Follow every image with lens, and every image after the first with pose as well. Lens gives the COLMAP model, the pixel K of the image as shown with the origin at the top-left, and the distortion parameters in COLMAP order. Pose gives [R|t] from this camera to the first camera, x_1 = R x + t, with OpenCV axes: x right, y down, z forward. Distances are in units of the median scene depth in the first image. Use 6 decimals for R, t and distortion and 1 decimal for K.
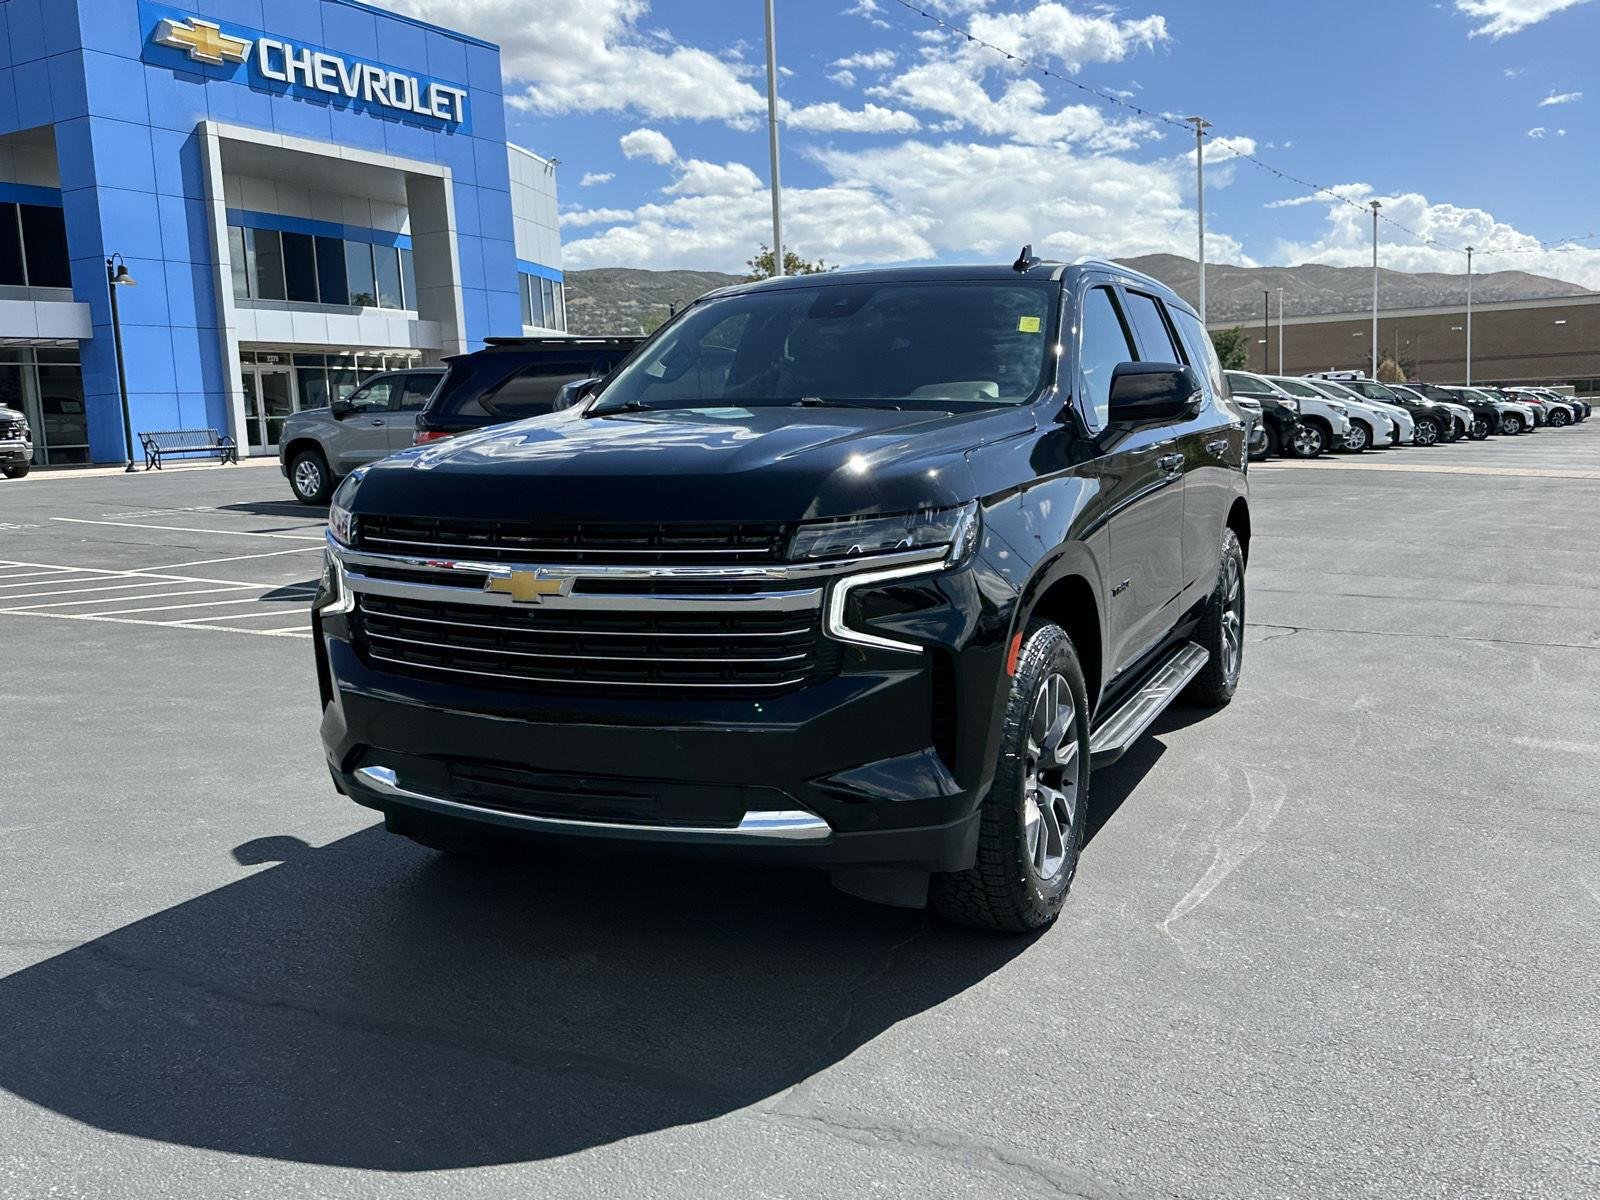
lens RADIAL K [[1426.5, 0, 832.0], [0, 1426.5, 591.9], [0, 0, 1]] dist [0.092595, -0.154887]
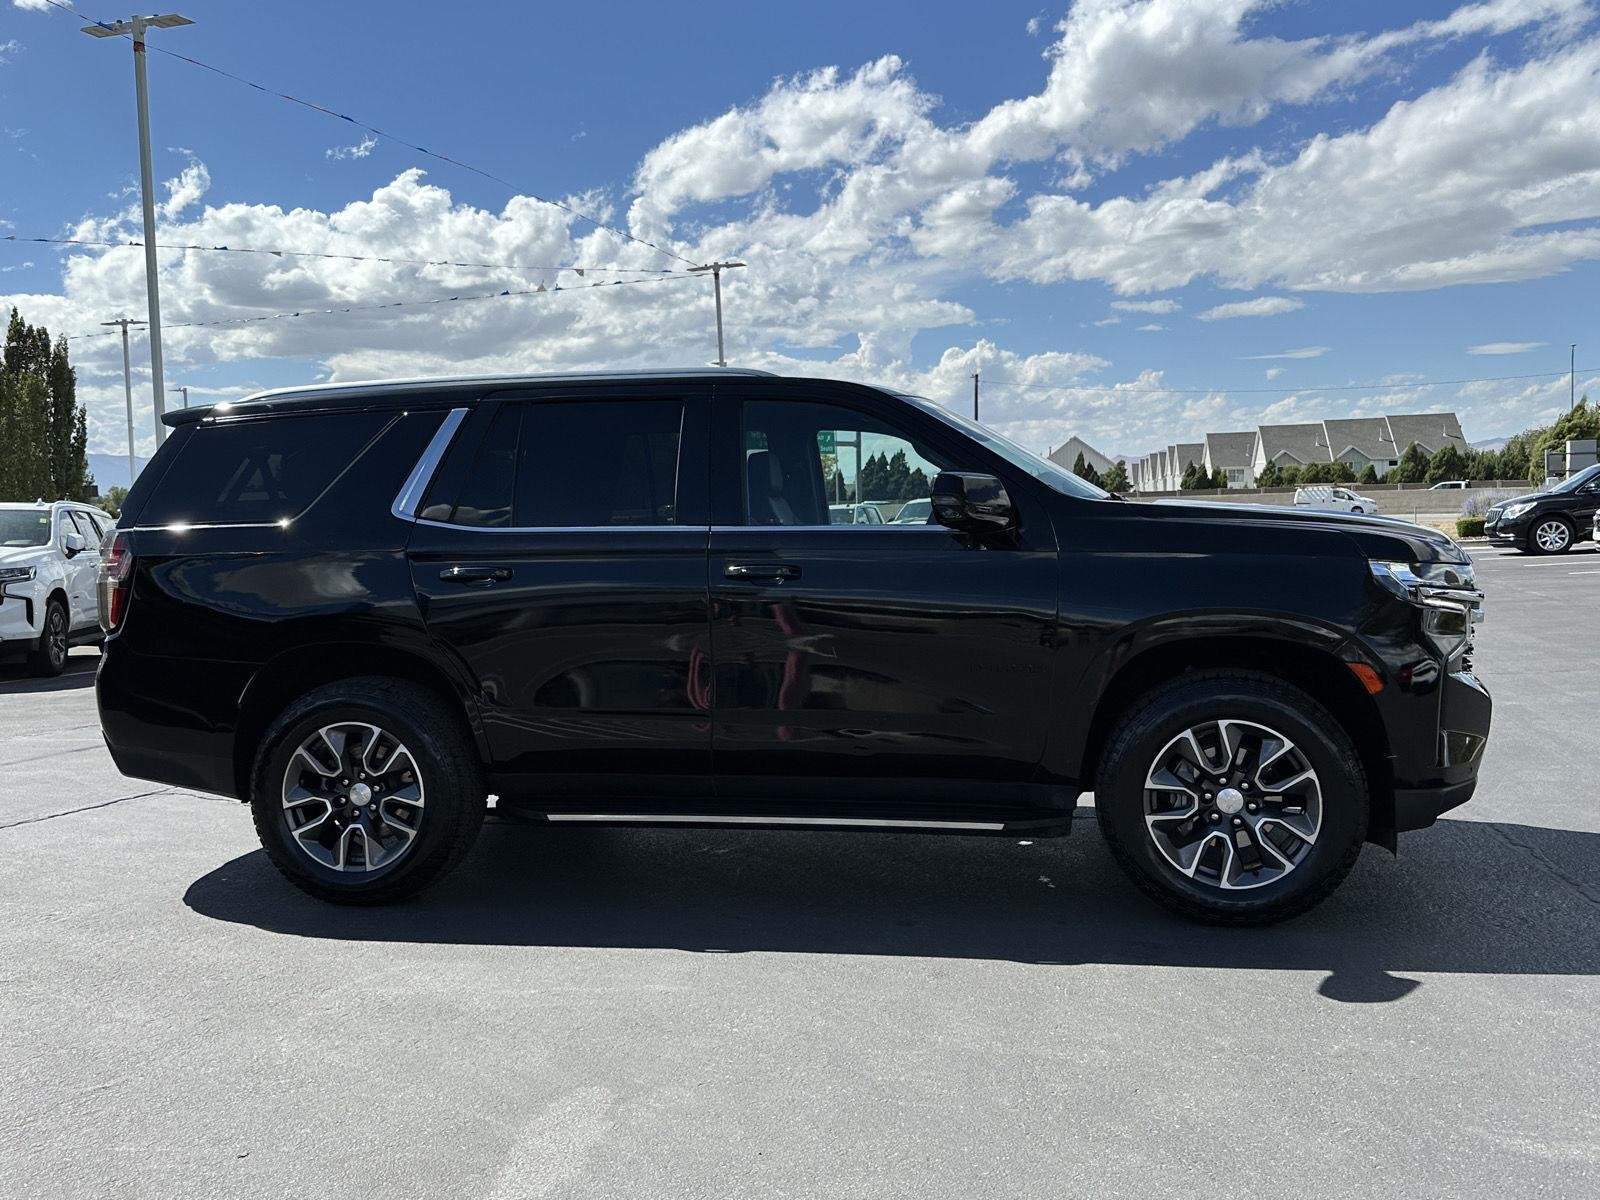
lens RADIAL K [[1426.5, 0, 804.2], [0, 1426.5, 616.6], [0, 0, 1]] dist [0.092595, -0.154887]
pose [[-0.247938, -0.038476, 0.968012, -0.176826], [0.155559, 0.984664, 0.078981, -0.025198], [-0.956205, 0.170166, -0.238150, 0.231693]]
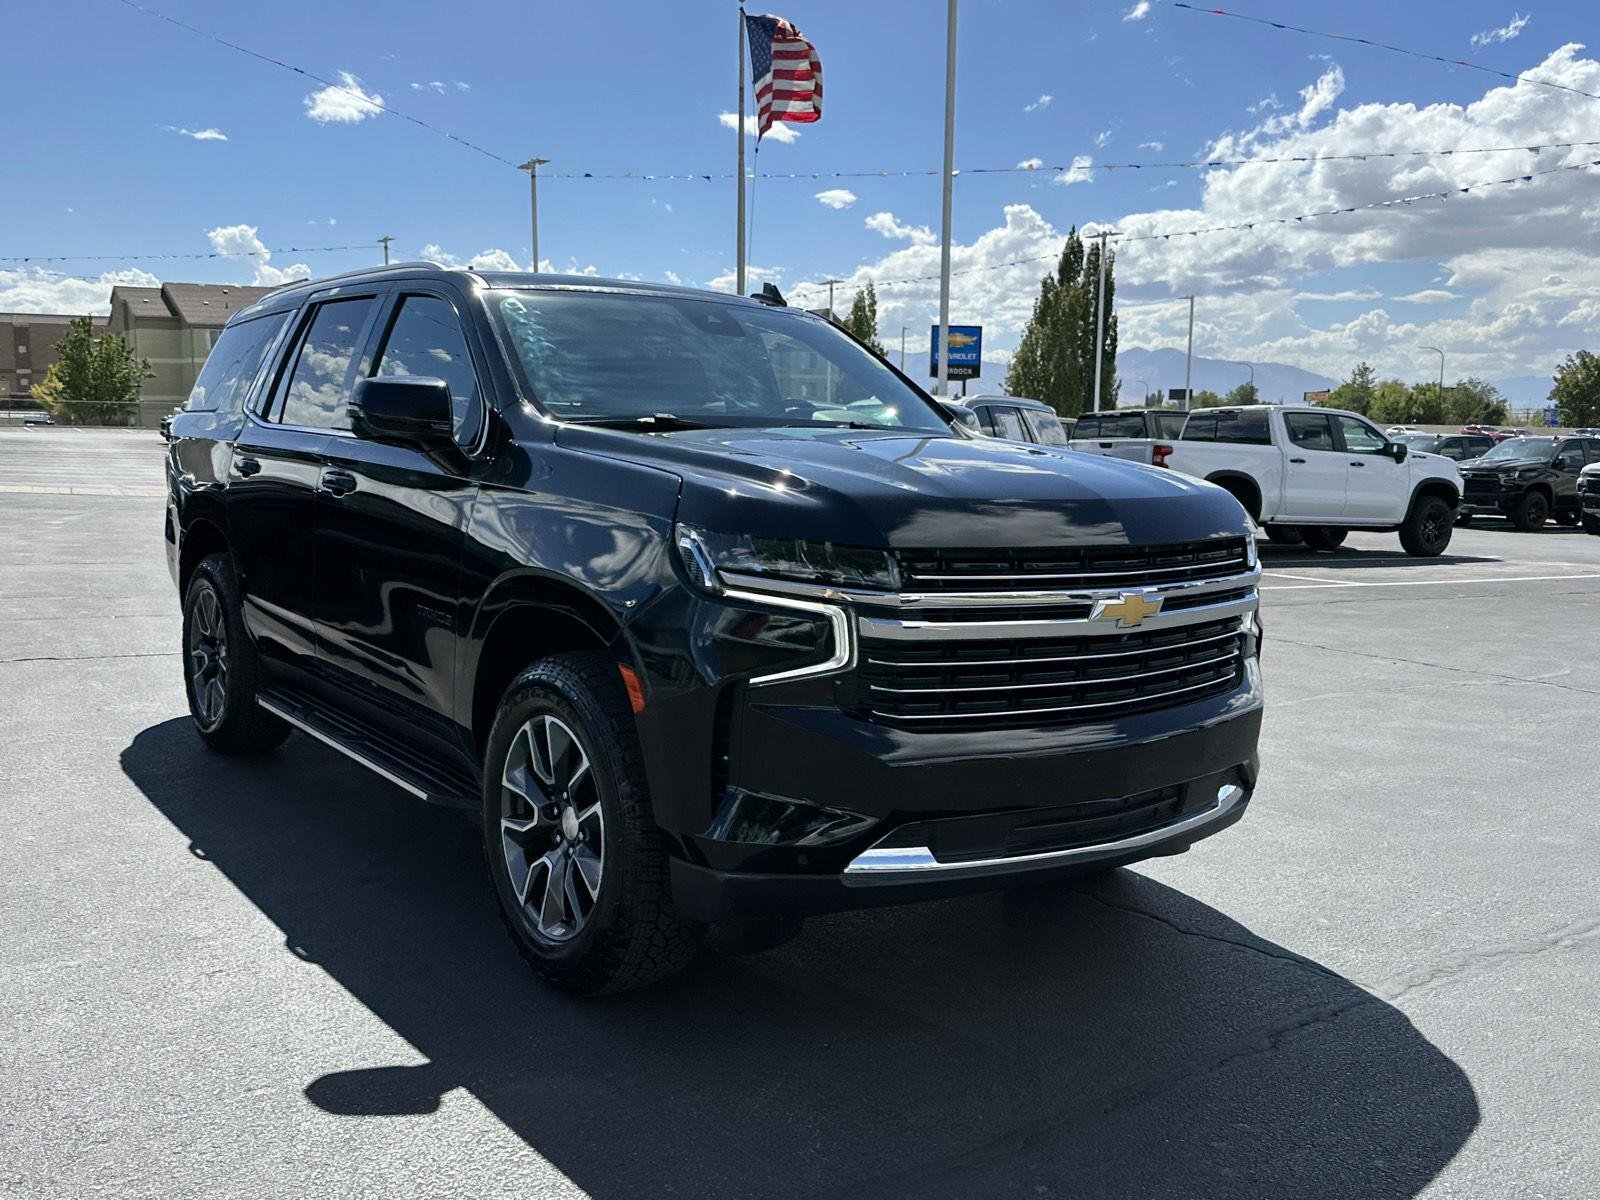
lens RADIAL K [[1426.5, 0, 812.7], [0, 1426.5, 600.2], [0, 0, 1]] dist [0.092595, -0.154887]
pose [[0.468164, -0.073352, 0.880592, -0.132325], [0.081271, 0.995899, 0.039749, -0.007589], [-0.879896, 0.052957, 0.472206, 0.079759]]
